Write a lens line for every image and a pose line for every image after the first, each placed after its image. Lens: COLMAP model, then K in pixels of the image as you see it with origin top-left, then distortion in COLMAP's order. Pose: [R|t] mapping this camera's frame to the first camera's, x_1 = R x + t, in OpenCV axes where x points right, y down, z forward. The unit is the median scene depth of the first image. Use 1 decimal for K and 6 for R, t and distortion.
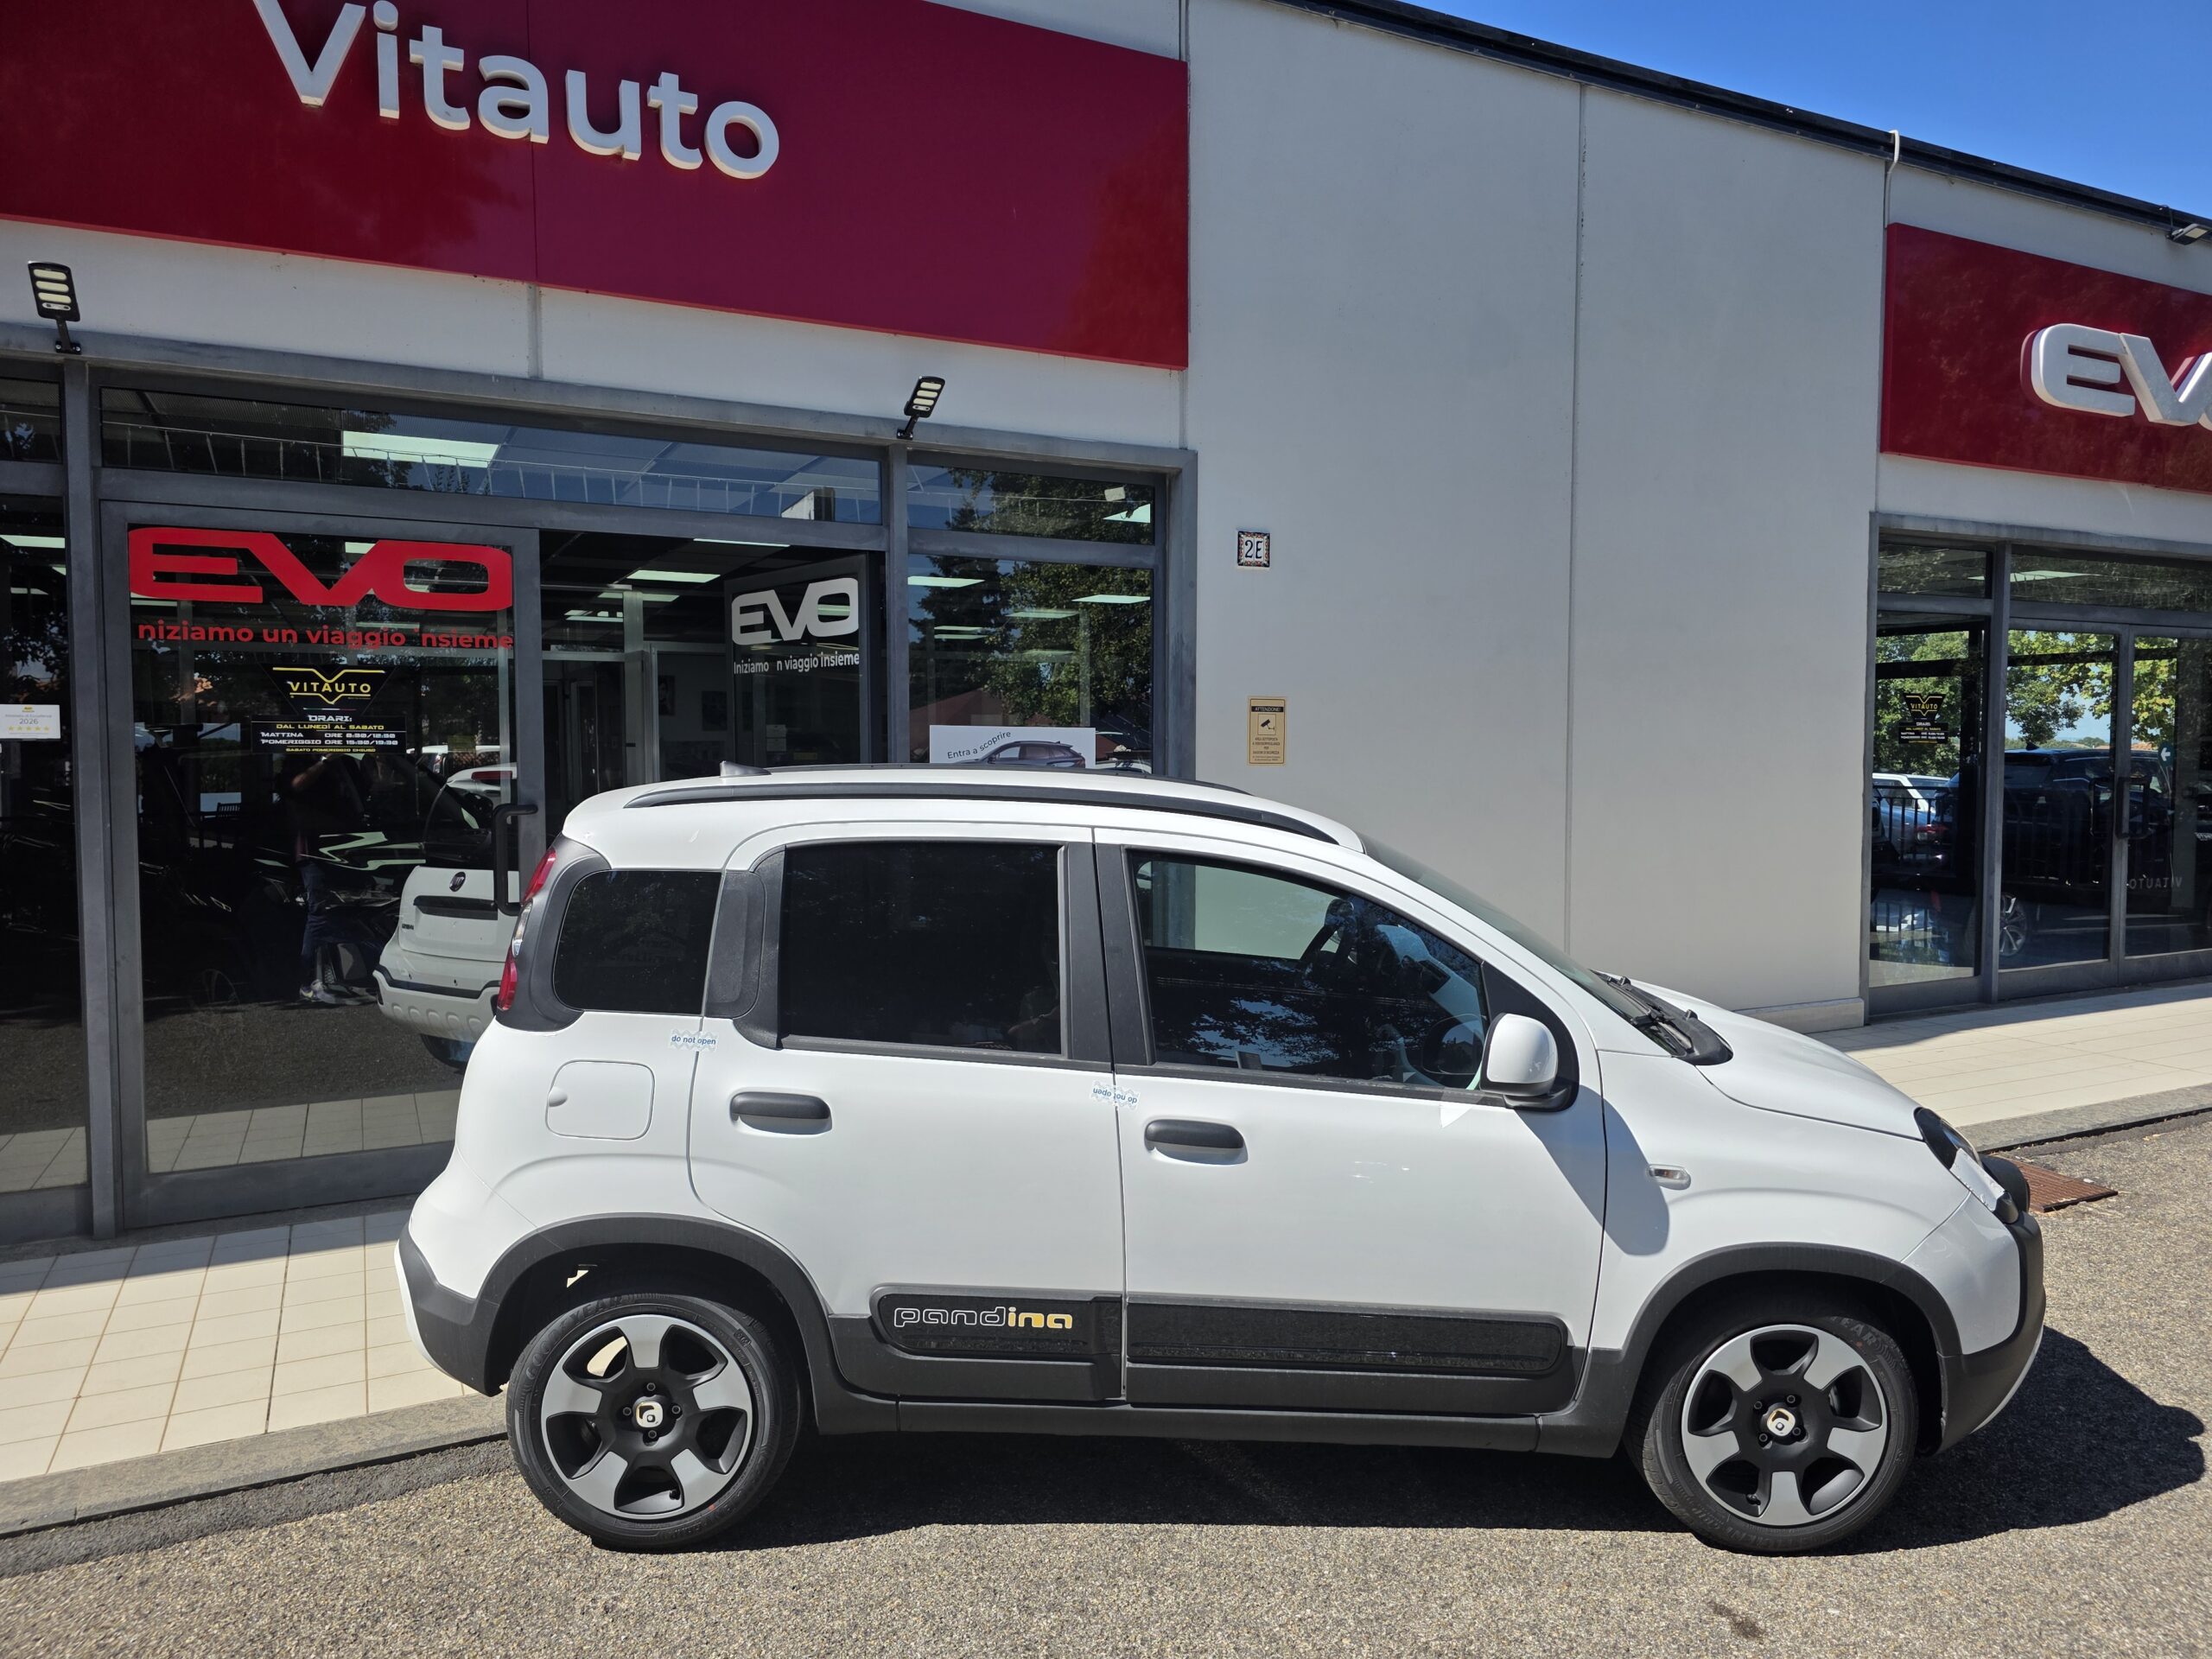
lens RADIAL K [[1486.4, 0, 1113.8], [0, 1486.4, 843.6], [0, 0, 1]] dist [0.062733, -0.053601]
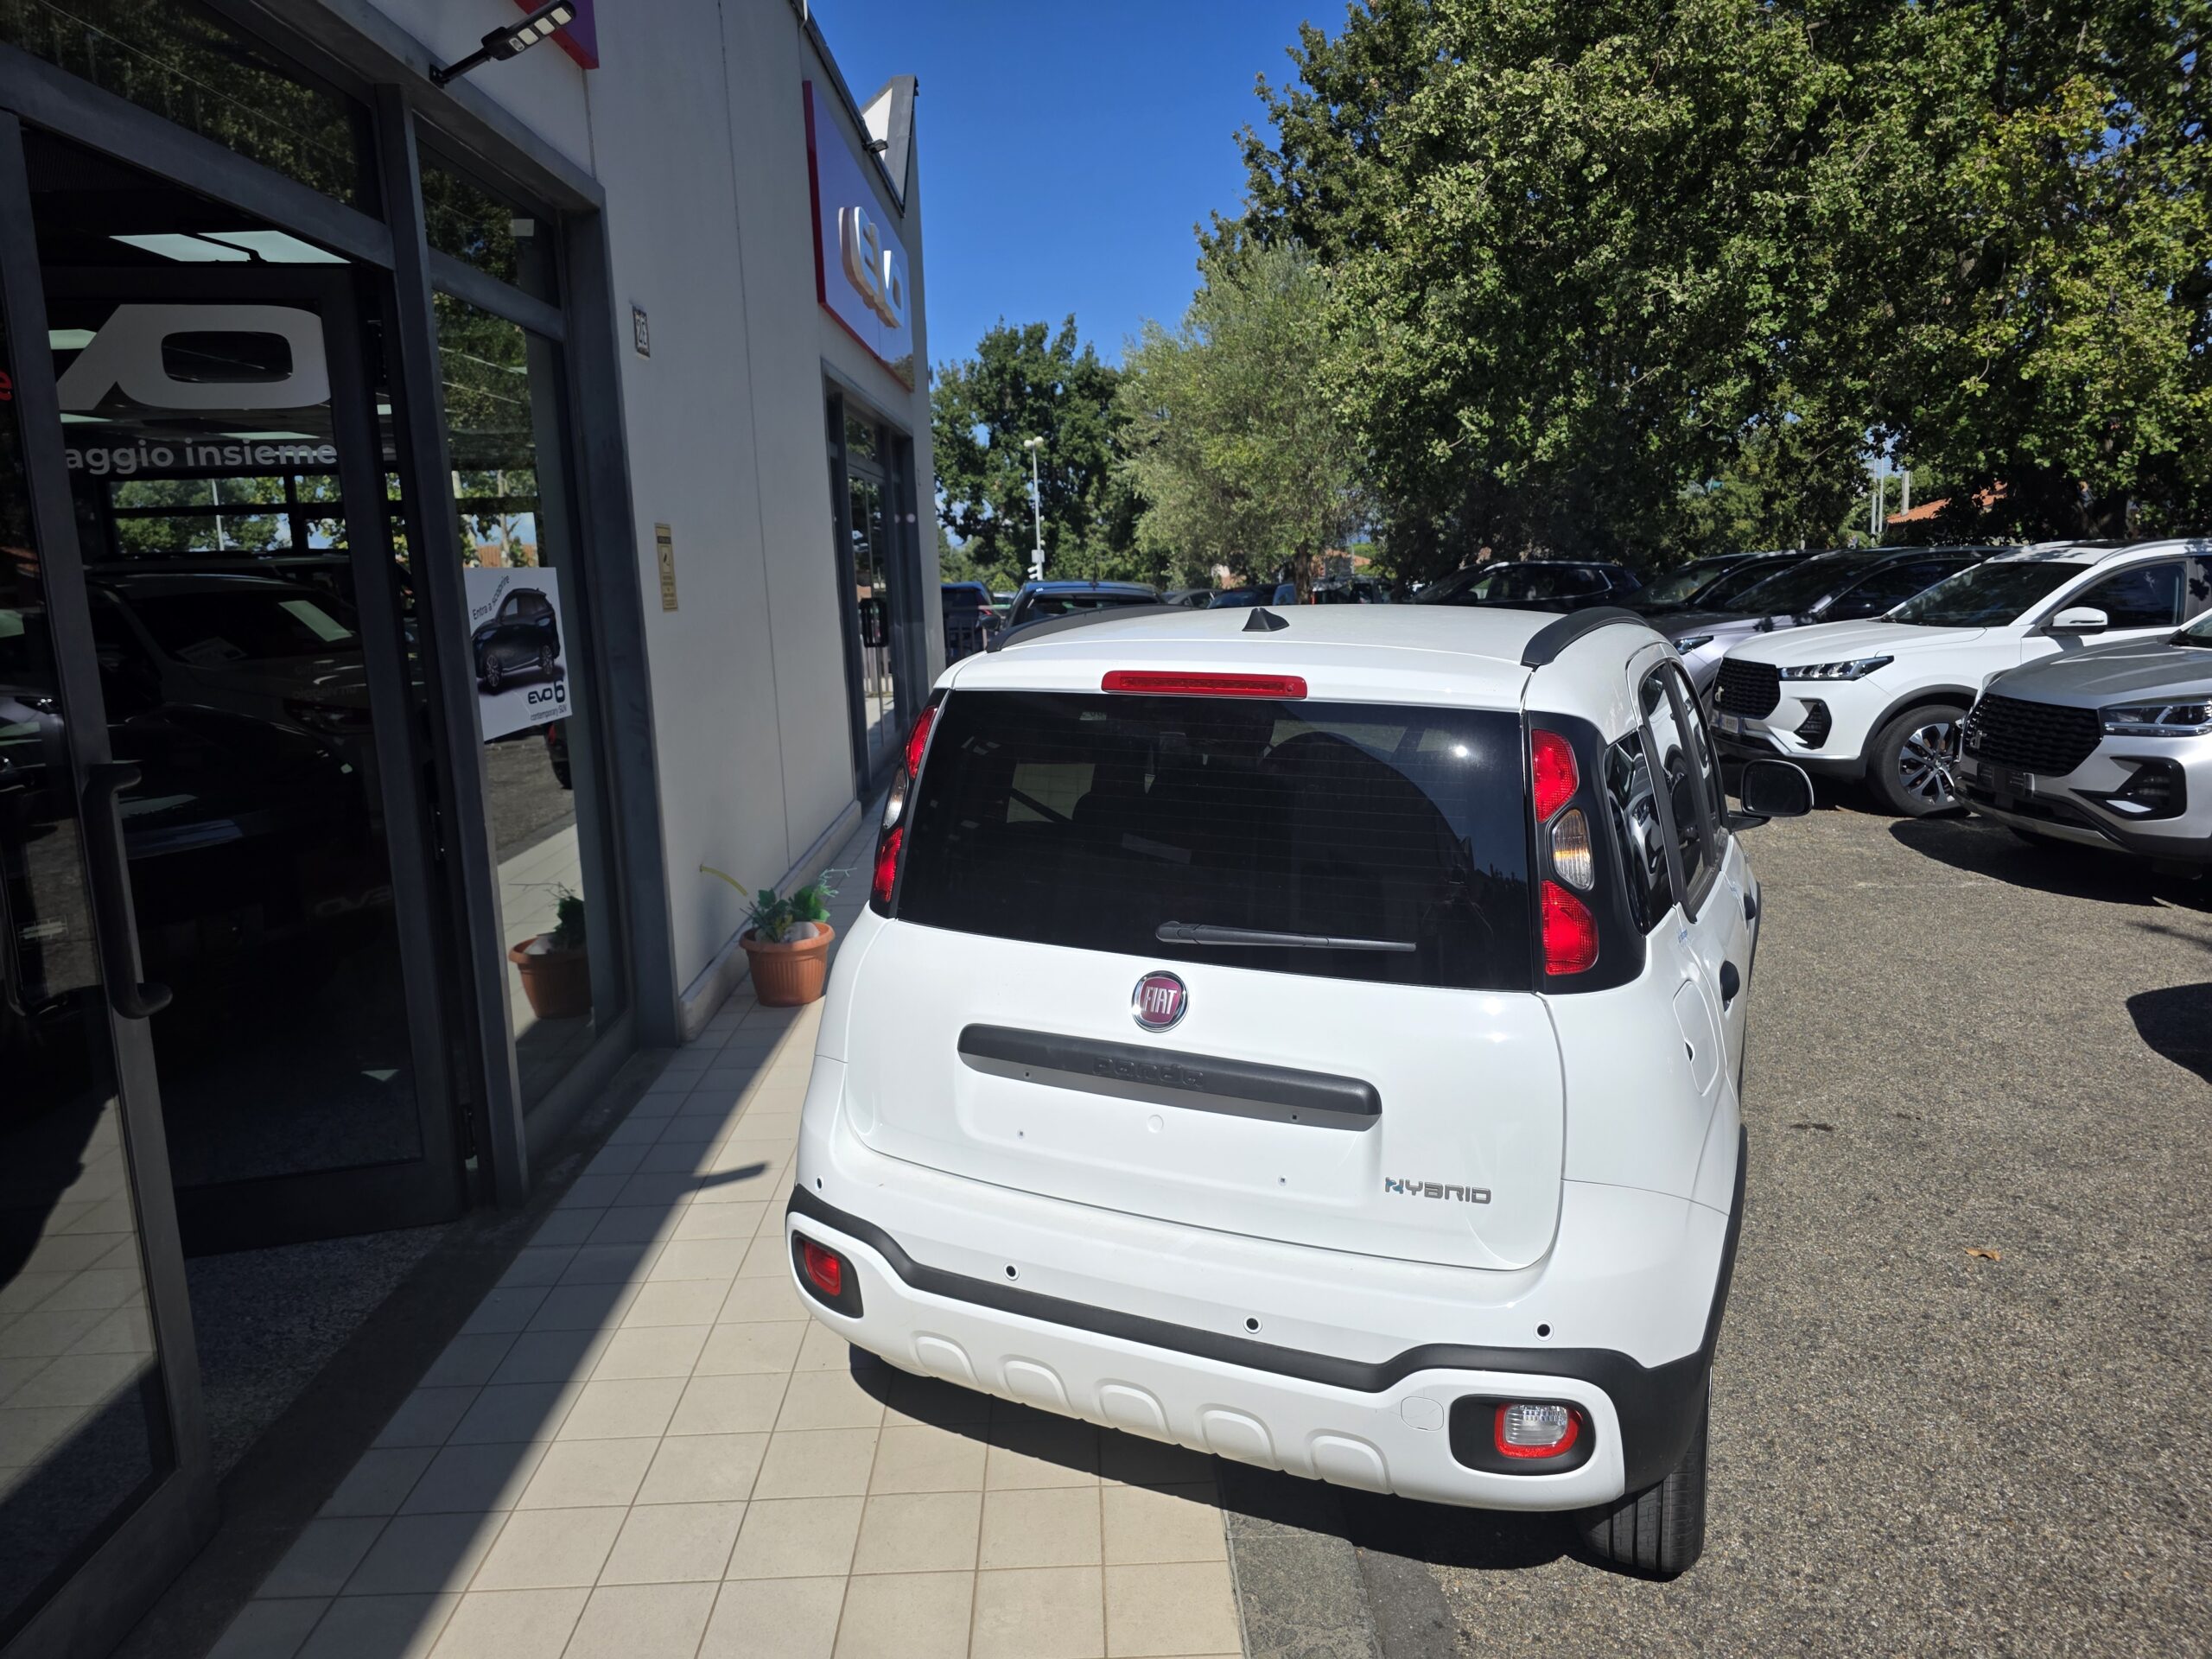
lens RADIAL K [[1480.9, 0, 1106.0], [0, 1480.9, 829.5], [0, 0, 1]] dist [0.044423, -0.037236]
pose [[0.428924, -0.180804, 0.885062, -0.706676], [0.097362, 0.983311, 0.153691, -0.049984], [-0.898079, 0.020249, 0.439369, 0.583104]]
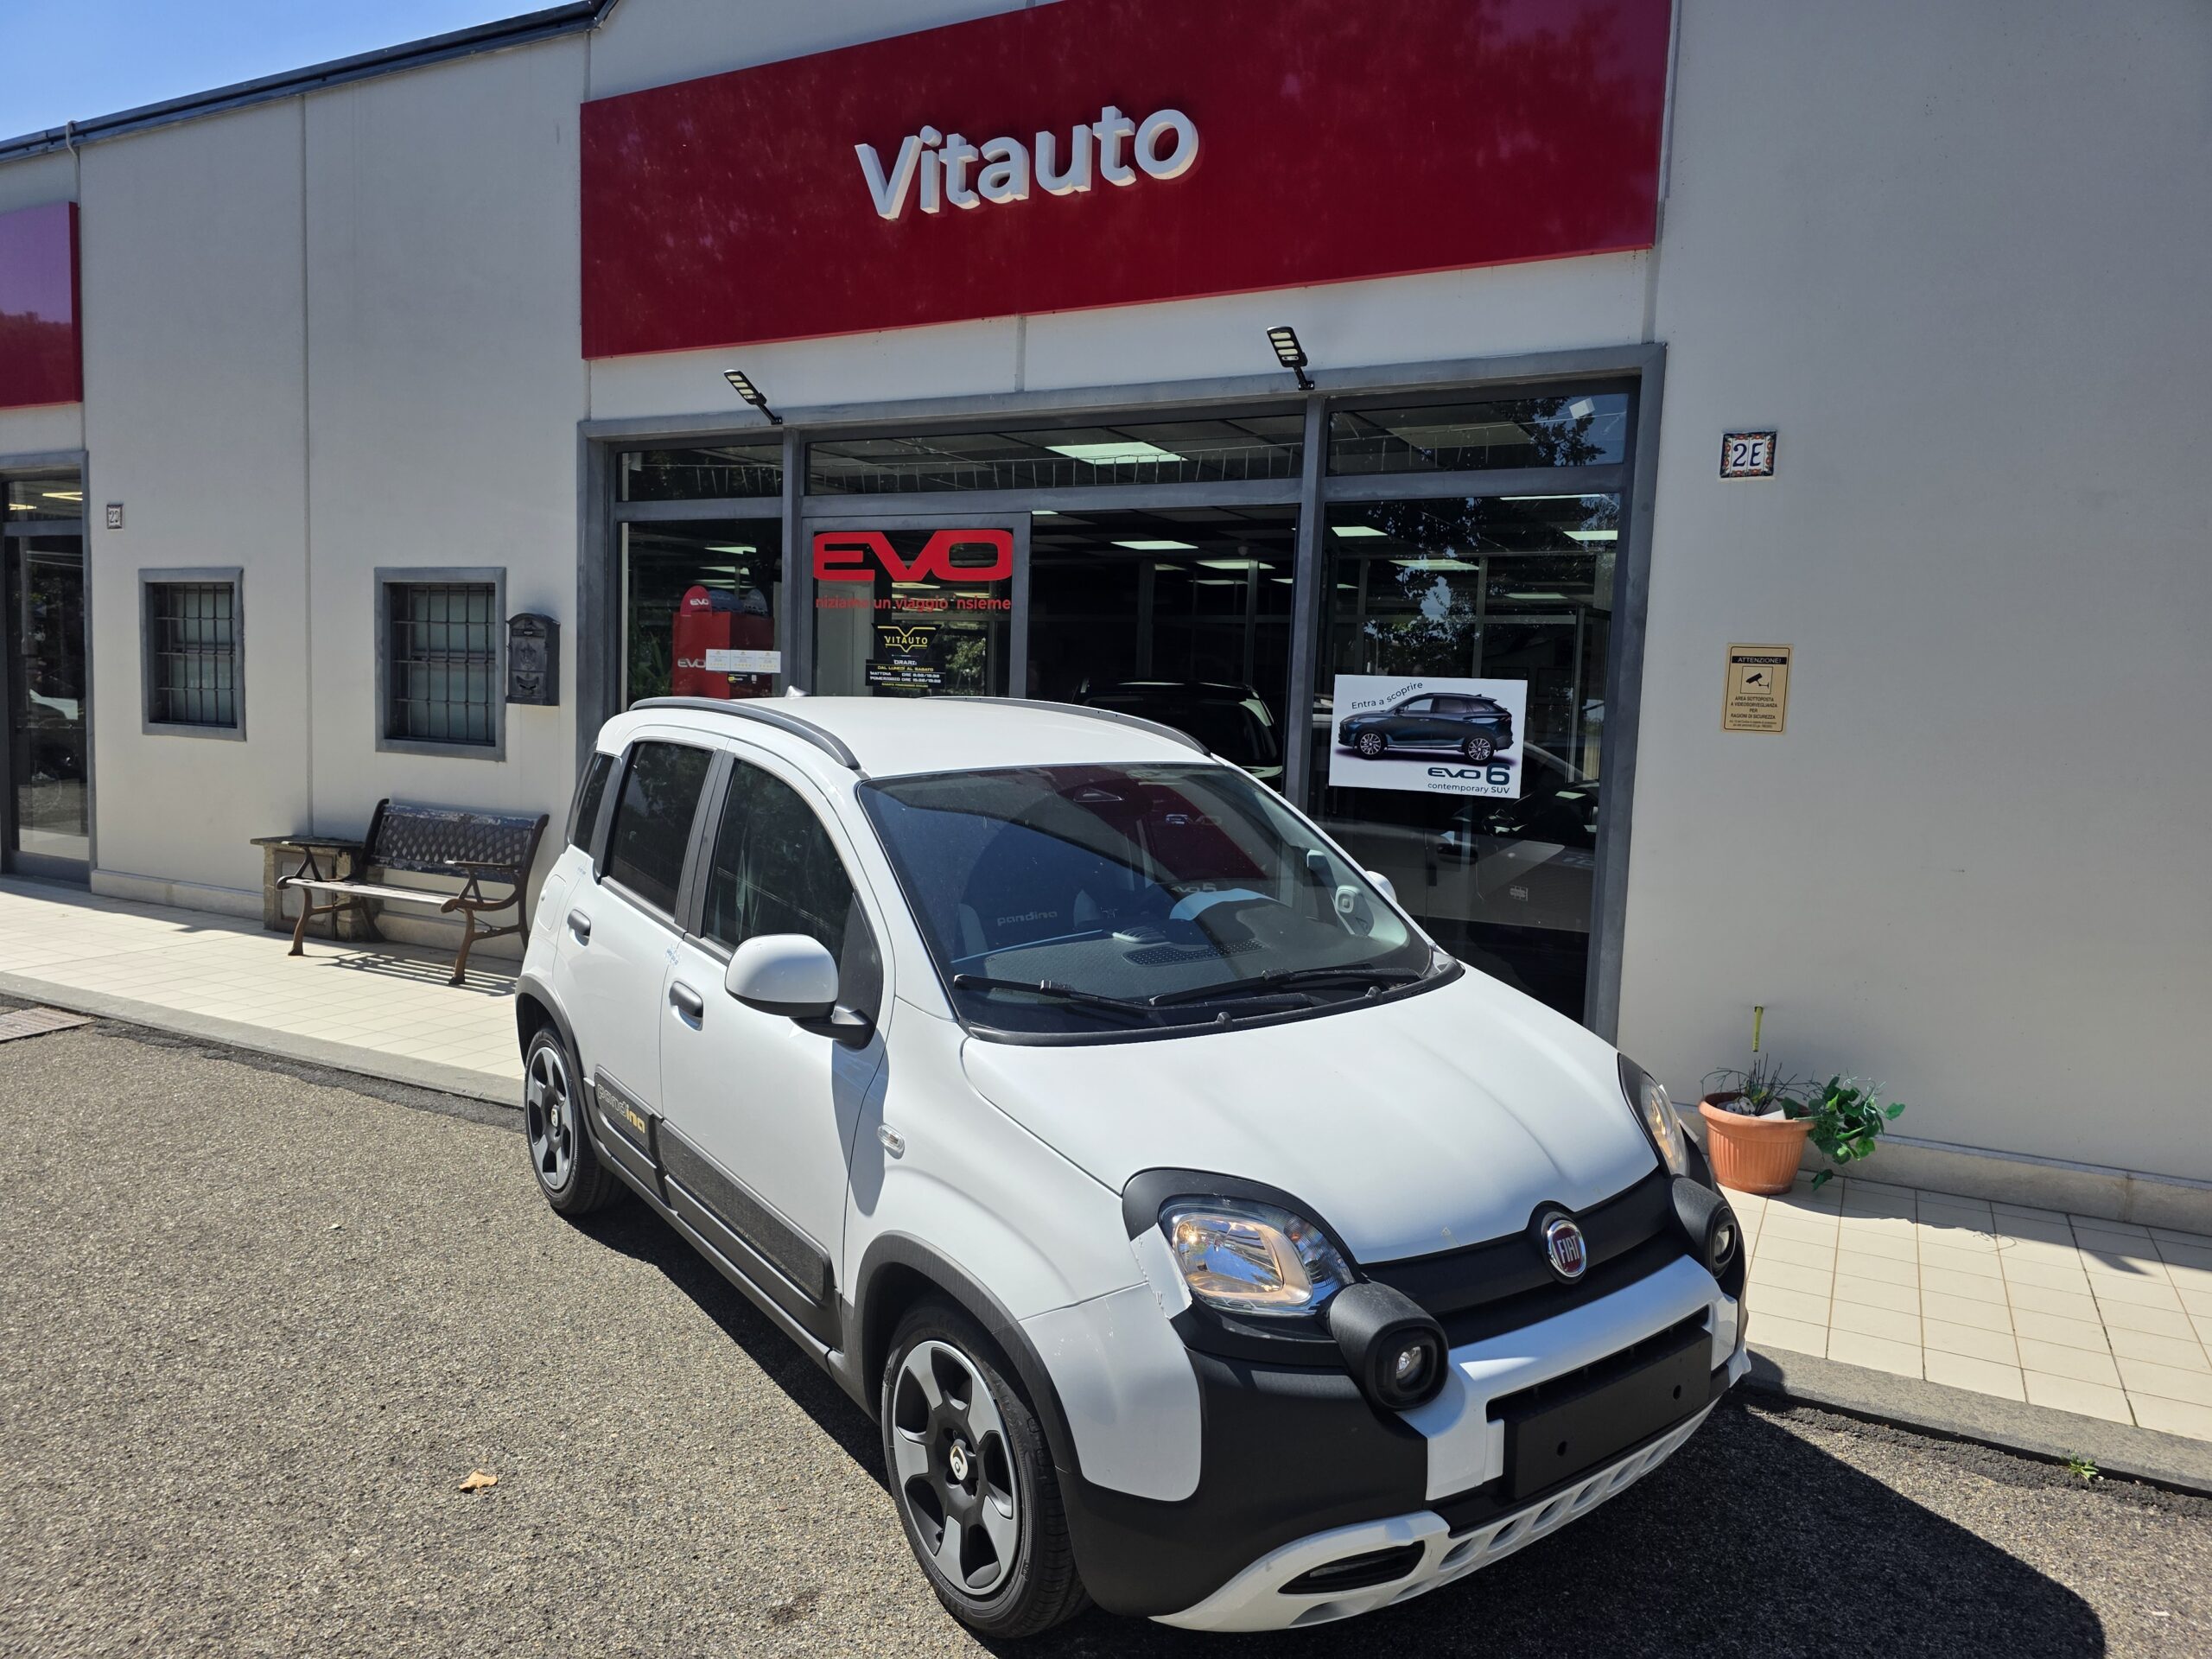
lens RADIAL K [[1483.6, 0, 1090.5], [0, 1483.6, 838.9], [0, 0, 1]] dist [0.081134, -0.080690]
pose [[0.573725, 0.099353, -0.813000, 0.731441], [-0.089922, 0.994256, 0.058046, -0.015931], [0.814097, 0.039804, 0.579364, 0.354883]]
